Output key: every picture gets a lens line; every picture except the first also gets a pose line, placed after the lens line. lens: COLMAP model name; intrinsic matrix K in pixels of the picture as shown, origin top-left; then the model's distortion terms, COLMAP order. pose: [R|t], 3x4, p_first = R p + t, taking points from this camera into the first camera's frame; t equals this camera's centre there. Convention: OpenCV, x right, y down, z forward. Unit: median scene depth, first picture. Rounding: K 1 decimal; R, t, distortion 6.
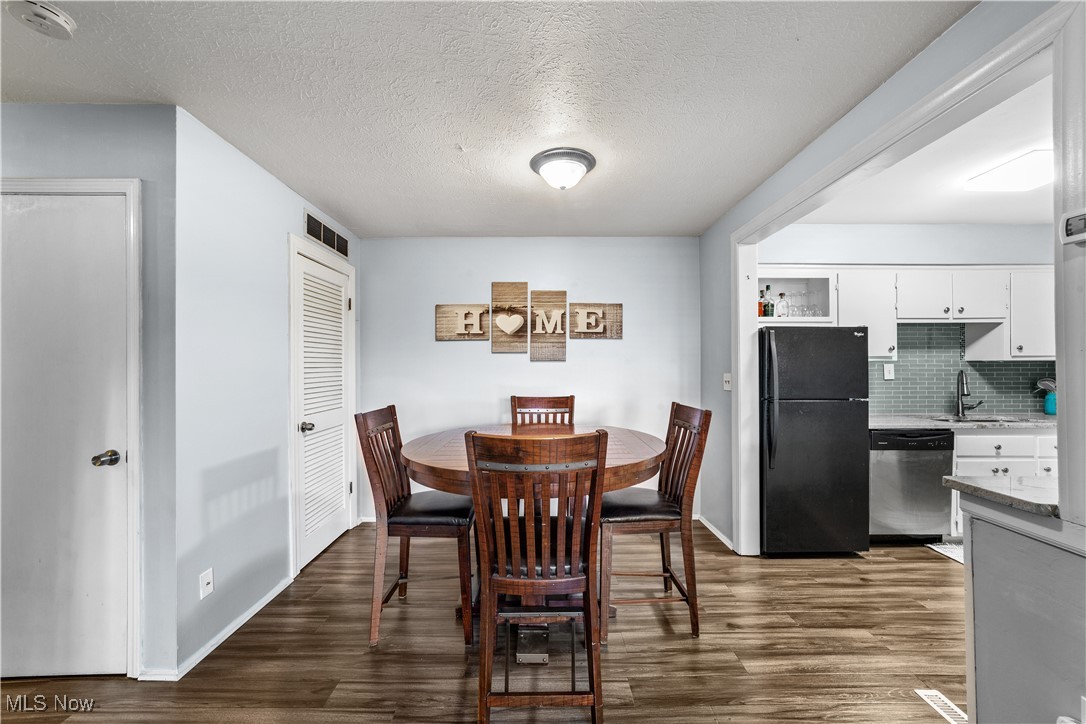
lens RADIAL K [[418.5, 0, 543.3], [0, 418.5, 363.6], [0, 0, 1]] dist [-0.019131, 0.008124]
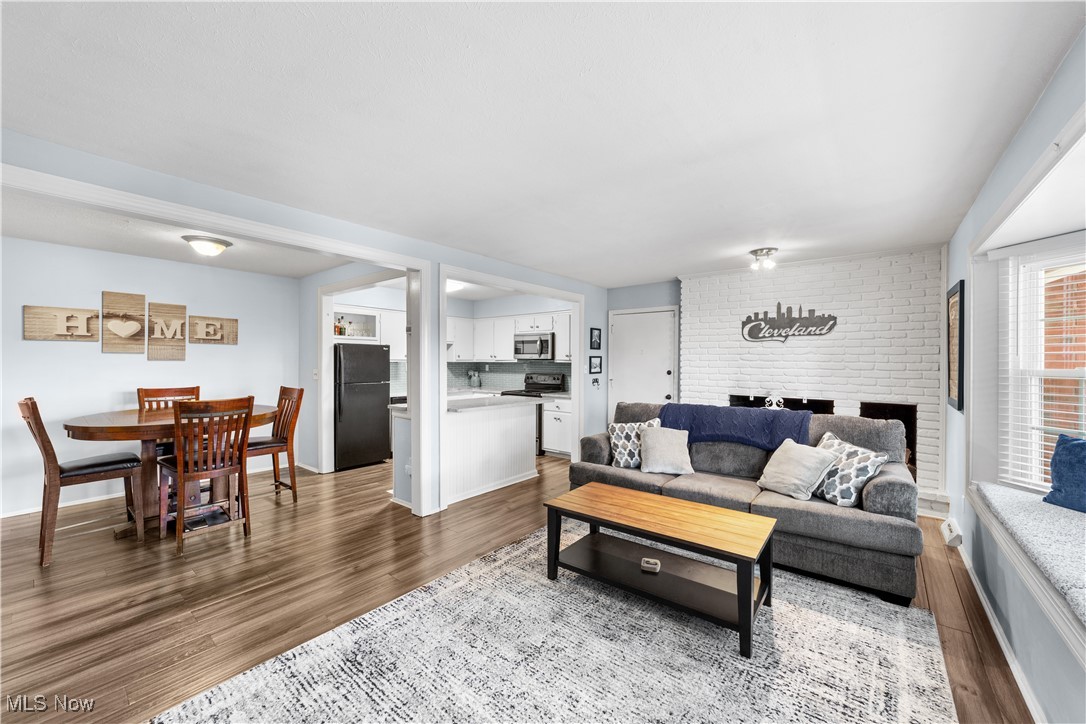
lens RADIAL K [[418.5, 0, 541.8], [0, 418.5, 366.3], [0, 0, 1]] dist [-0.019131, 0.008124]
pose [[0.631741, -0.003684, 0.775171, -0.251153], [-0.013979, 0.999772, 0.016144, -0.024615], [-0.775053, -0.021035, 0.631546, -0.678748]]
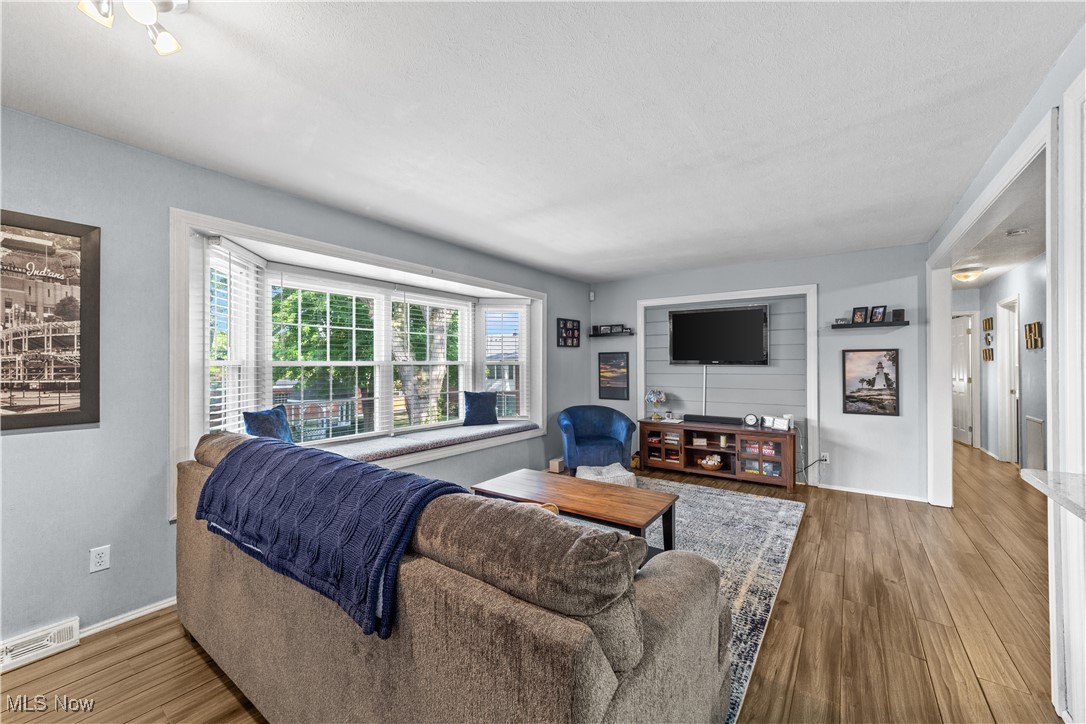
lens RADIAL K [[418.5, 0, 543.2], [0, 418.5, 365.5], [0, 0, 1]] dist [-0.019131, 0.008124]
pose [[-0.598279, 0.008450, -0.801244, 1.081155], [0.011169, 0.999935, 0.002206, -0.002821], [0.801210, -0.007629, -0.598334, 0.045172]]
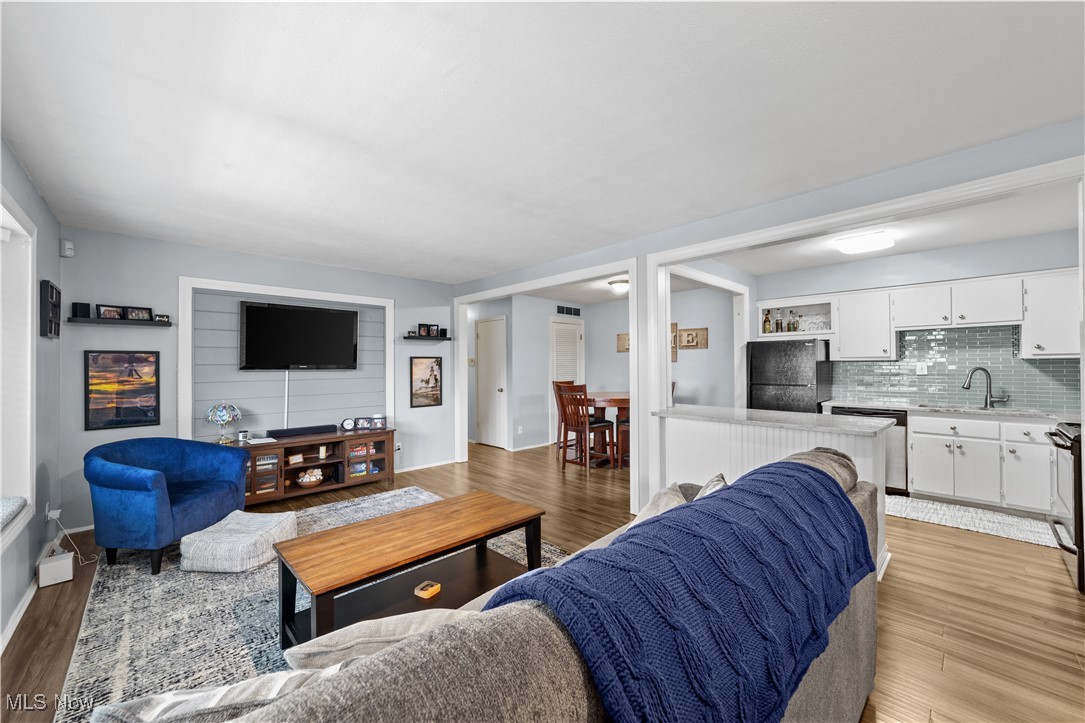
lens RADIAL K [[418.1, 0, 539.2], [0, 418.1, 364.1], [0, 0, 1]] dist [-0.019131, 0.008124]
pose [[0.677842, -0.004841, -0.735191, 1.007674], [0.010430, 0.999941, 0.003032, -0.008435], [0.735133, -0.009724, 0.677853, -0.670687]]
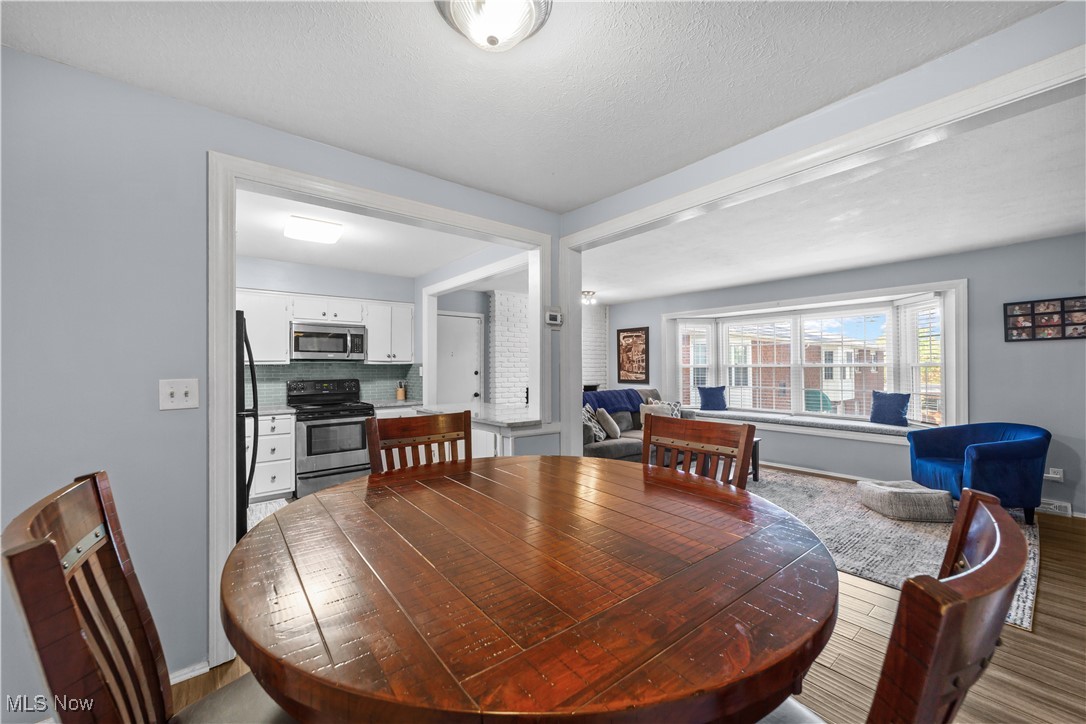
lens RADIAL K [[418.5, 0, 541.3], [0, 418.5, 365.0], [0, 0, 1]] dist [-0.019131, 0.008124]
pose [[-0.621704, 0.011772, 0.783164, -0.279272], [0.000123, 0.999888, -0.014932, 0.011397], [-0.783253, -0.009188, -0.621636, 0.857189]]
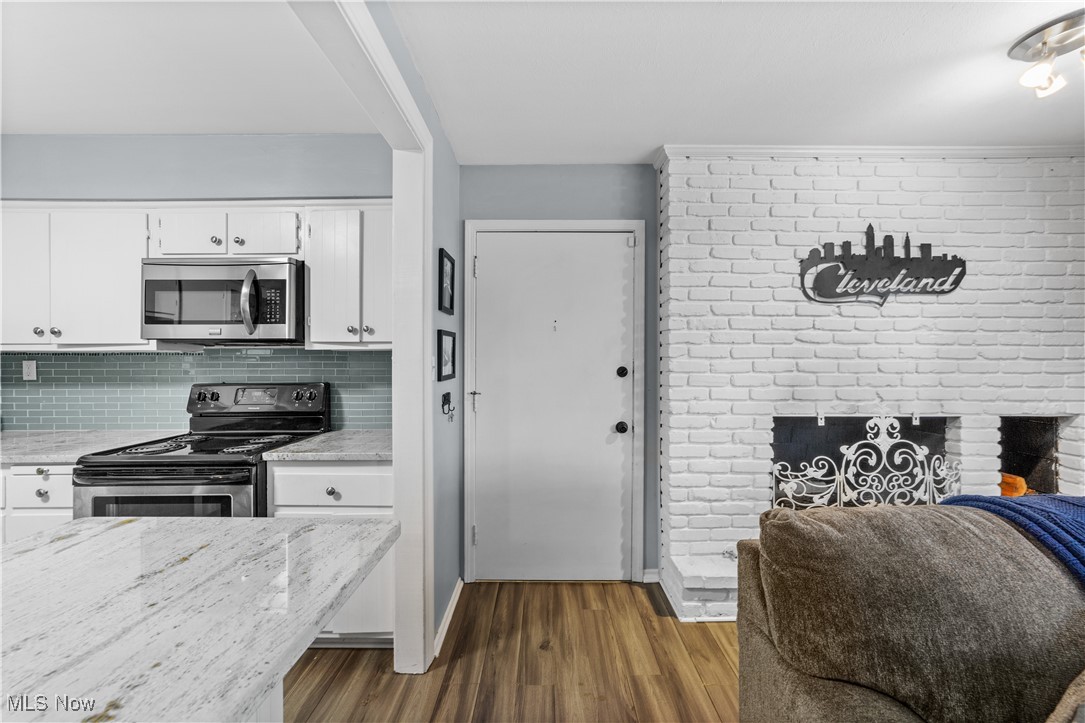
lens RADIAL K [[418.1, 0, 546.4], [0, 418.1, 359.0], [0, 0, 1]] dist [-0.019131, 0.008124]
pose [[-0.000194, 0.003862, 0.999993, 0.597951], [-0.007778, 0.999962, -0.003864, 0.000320], [-0.999970, -0.007779, -0.000164, 0.085502]]
